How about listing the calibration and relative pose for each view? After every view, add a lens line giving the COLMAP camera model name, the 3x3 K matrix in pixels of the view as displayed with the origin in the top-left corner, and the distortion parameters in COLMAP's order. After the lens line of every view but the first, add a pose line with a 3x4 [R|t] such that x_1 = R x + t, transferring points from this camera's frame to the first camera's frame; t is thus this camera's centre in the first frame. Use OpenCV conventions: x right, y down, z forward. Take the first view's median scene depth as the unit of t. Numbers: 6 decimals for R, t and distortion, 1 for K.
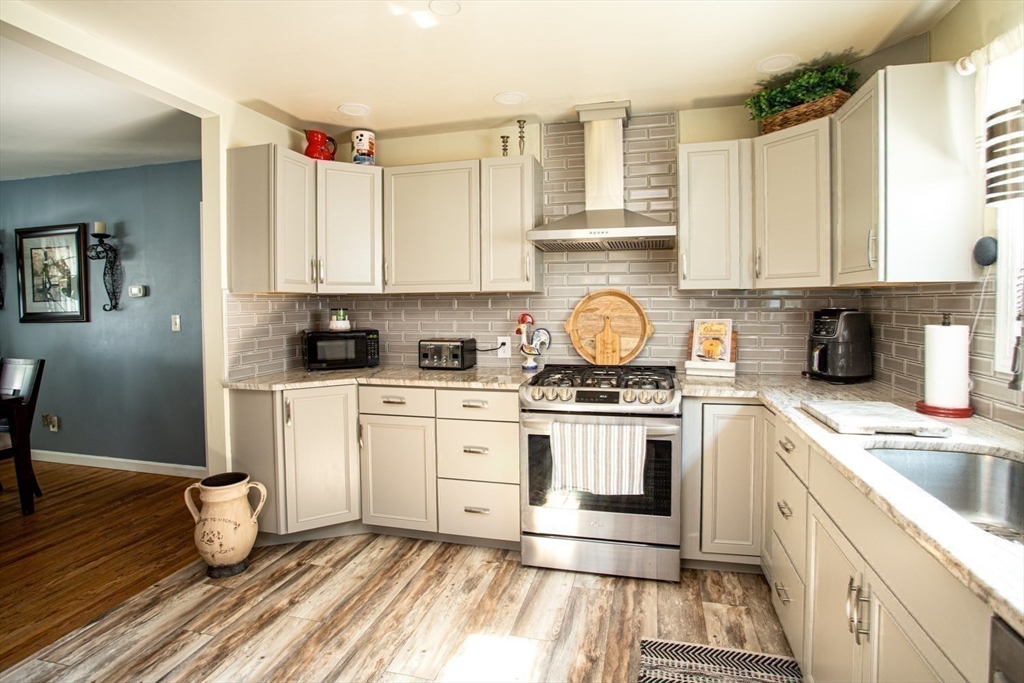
lens RADIAL K [[529.3, 0, 511.8], [0, 529.3, 307.8], [0, 0, 1]] dist [-0.036864, 0.000550]
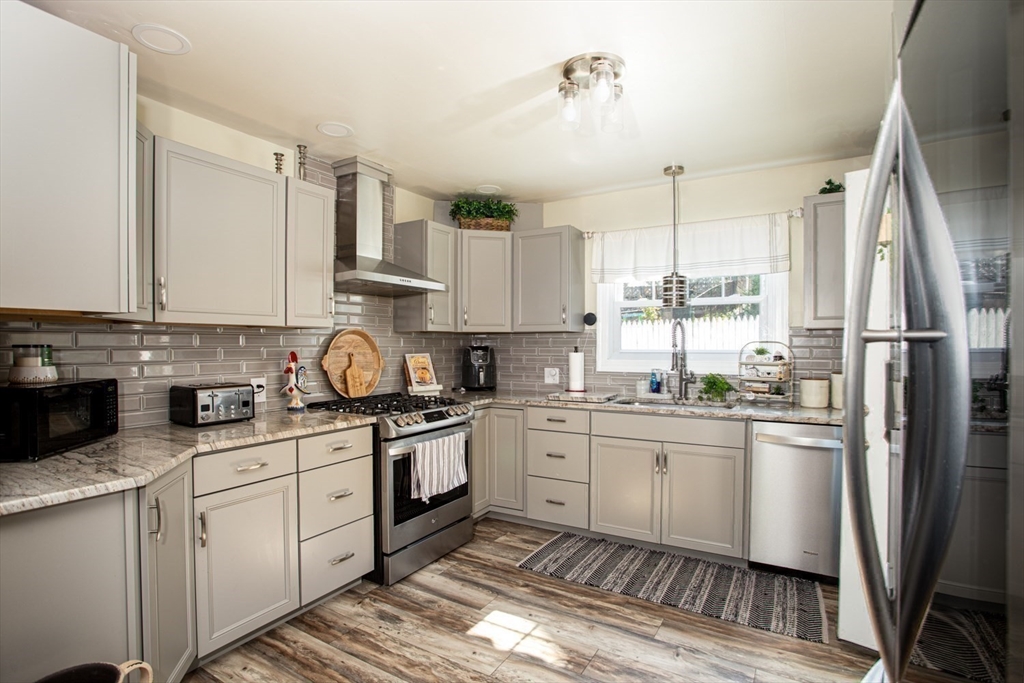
lens RADIAL K [[511.3, 0, 512.0], [0, 511.3, 341.5], [0, 0, 1]] dist [-0.001179, 0.000293]
pose [[0.279460, 0.012016, 0.960082, -0.916867], [0.000420, 0.999920, -0.012637, 0.006968], [-0.960157, 0.003935, 0.279432, 0.470299]]
